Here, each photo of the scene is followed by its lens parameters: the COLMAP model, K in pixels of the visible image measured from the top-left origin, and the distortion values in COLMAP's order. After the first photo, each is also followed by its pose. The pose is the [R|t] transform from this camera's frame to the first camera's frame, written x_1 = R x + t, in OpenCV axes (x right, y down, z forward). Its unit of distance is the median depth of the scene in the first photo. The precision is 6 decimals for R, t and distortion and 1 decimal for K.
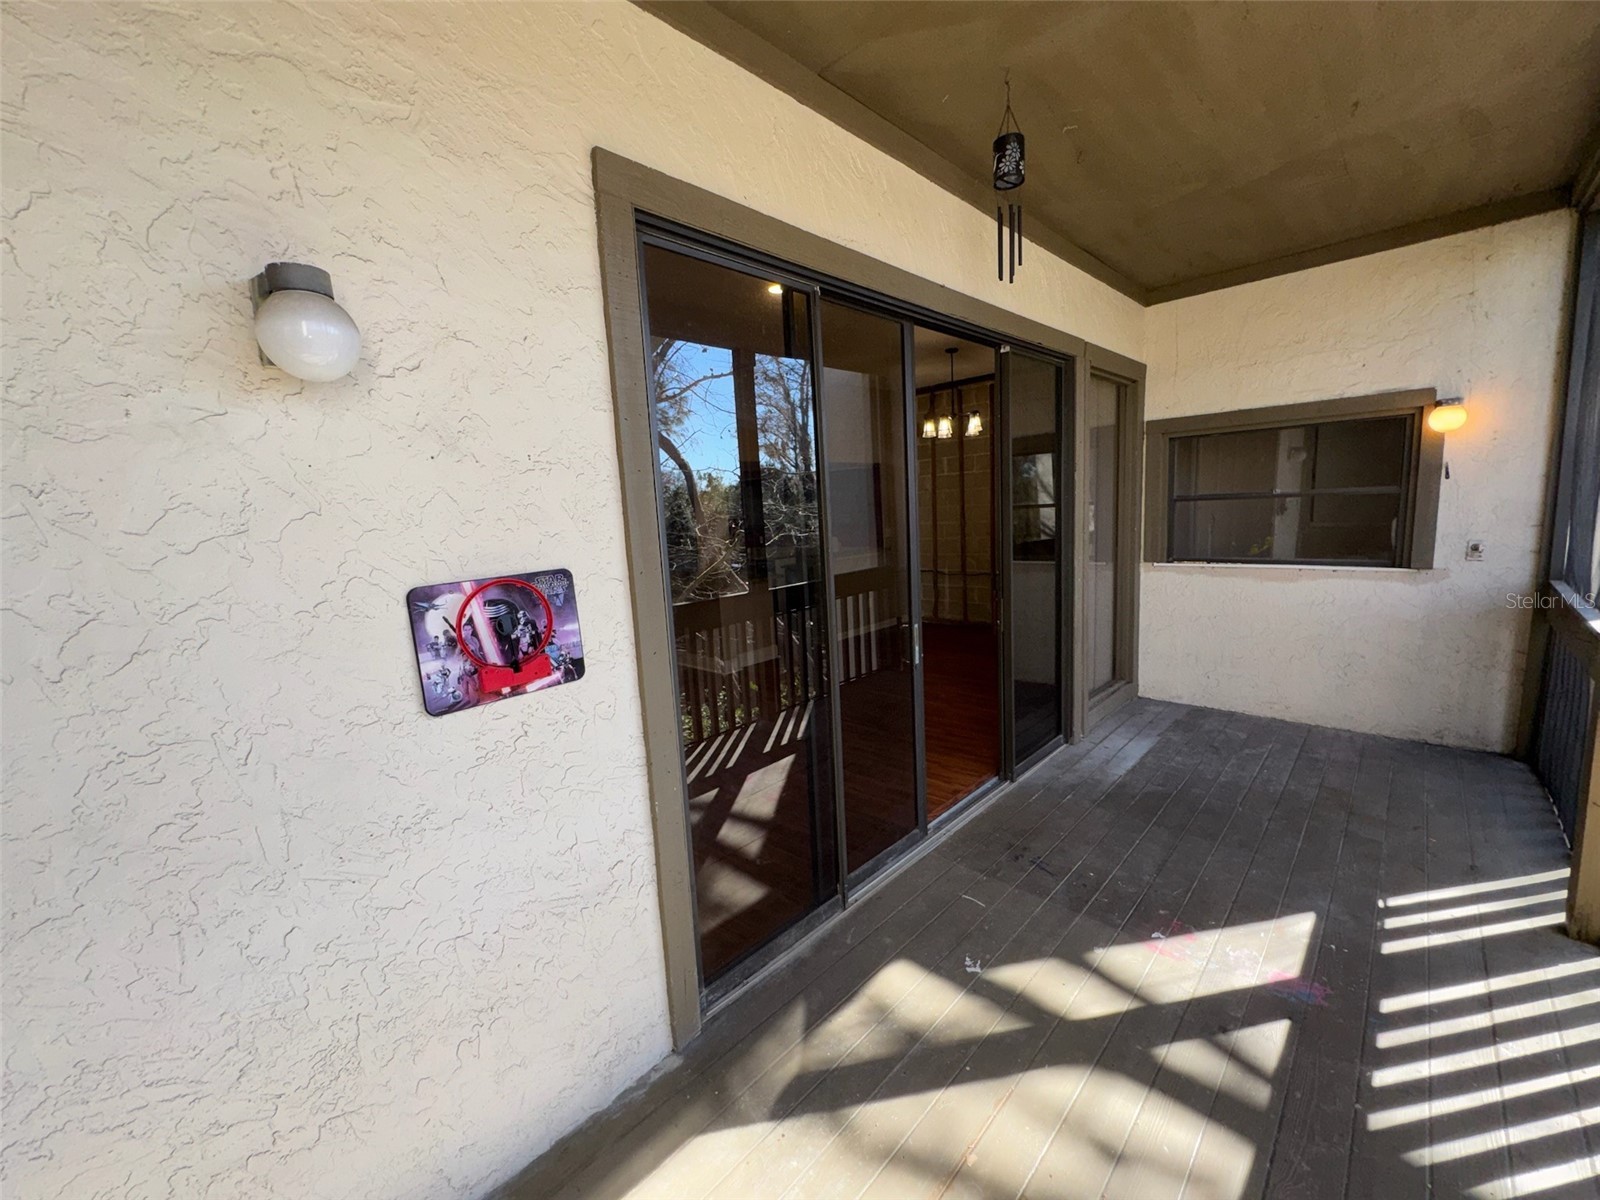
lens RADIAL K [[641.6, 0, 799.2], [0, 641.6, 598.2], [0, 0, 1]] dist [-0.001584, 0.000210]
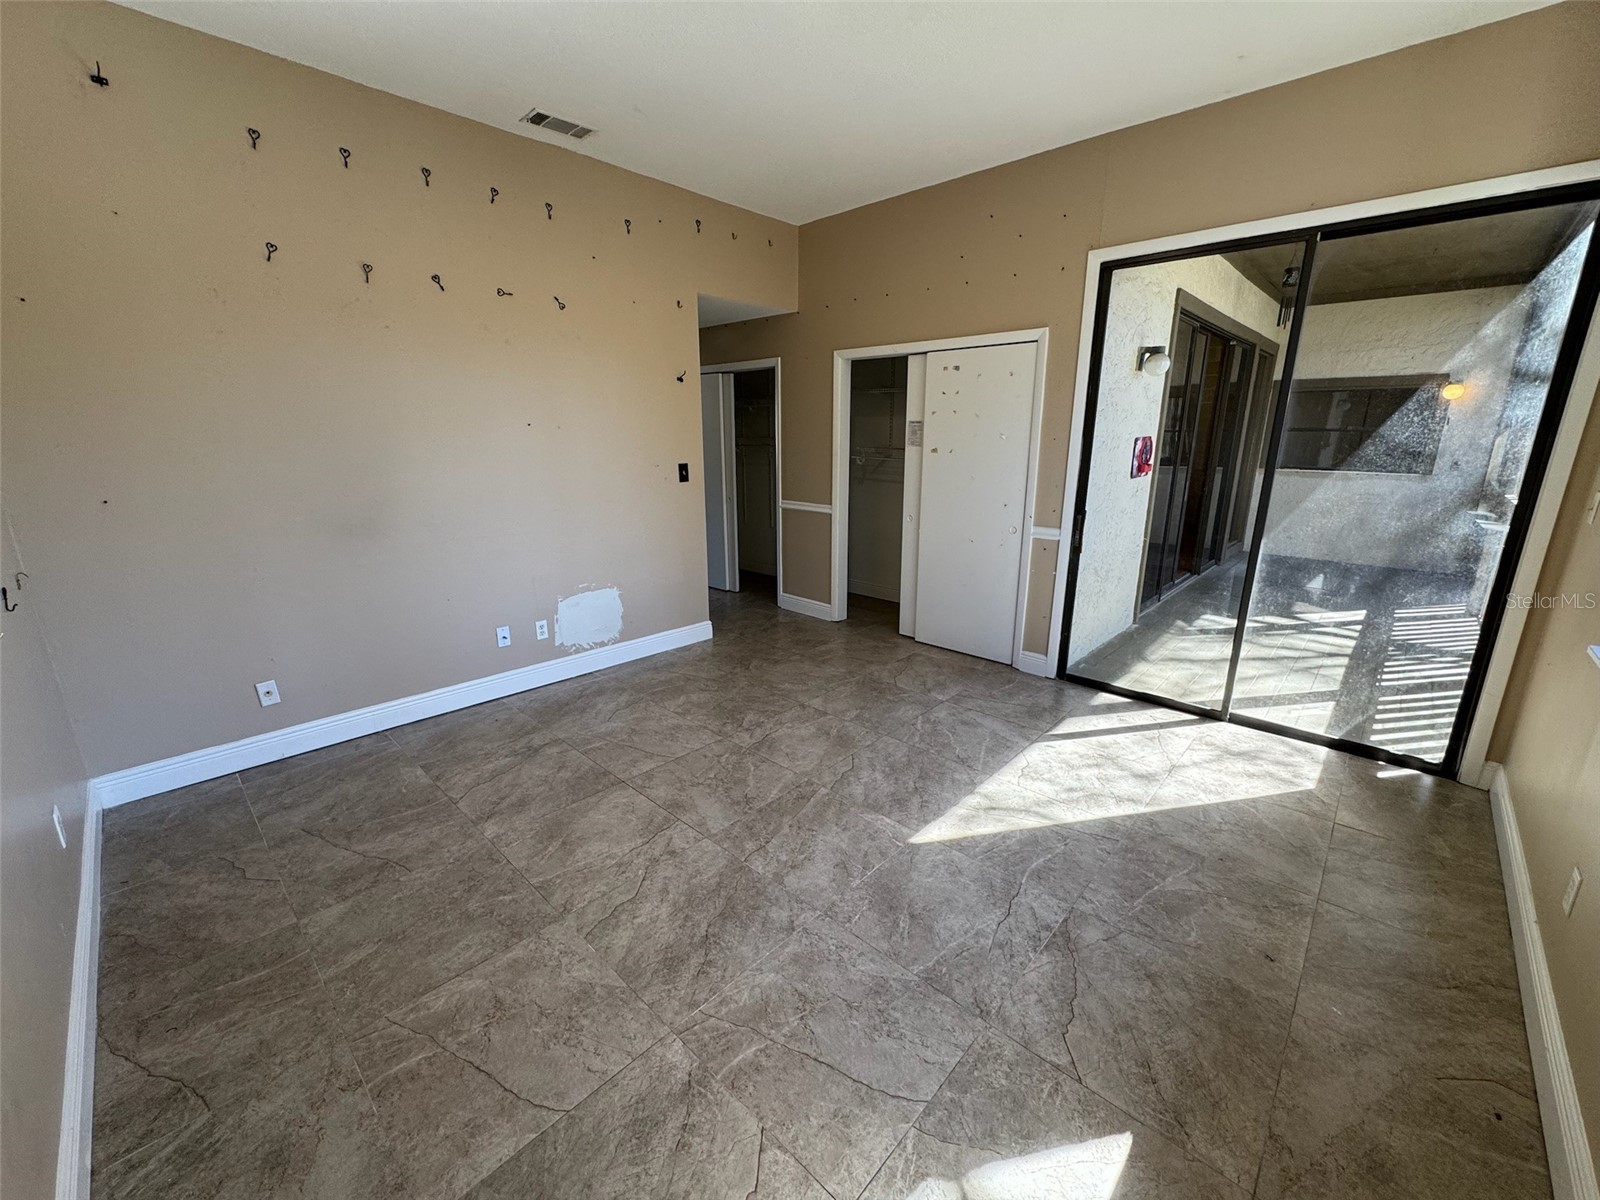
lens RADIAL K [[639.0, 0, 799.1], [0, 639.0, 578.6], [0, 0, 1]] dist [-0.000283, 0.000078]
pose [[0.998784, 0.045541, 0.018874, -0.891299], [-0.047078, 0.994727, 0.091117, 0.185061], [-0.014625, -0.091895, 0.995661, -0.865957]]
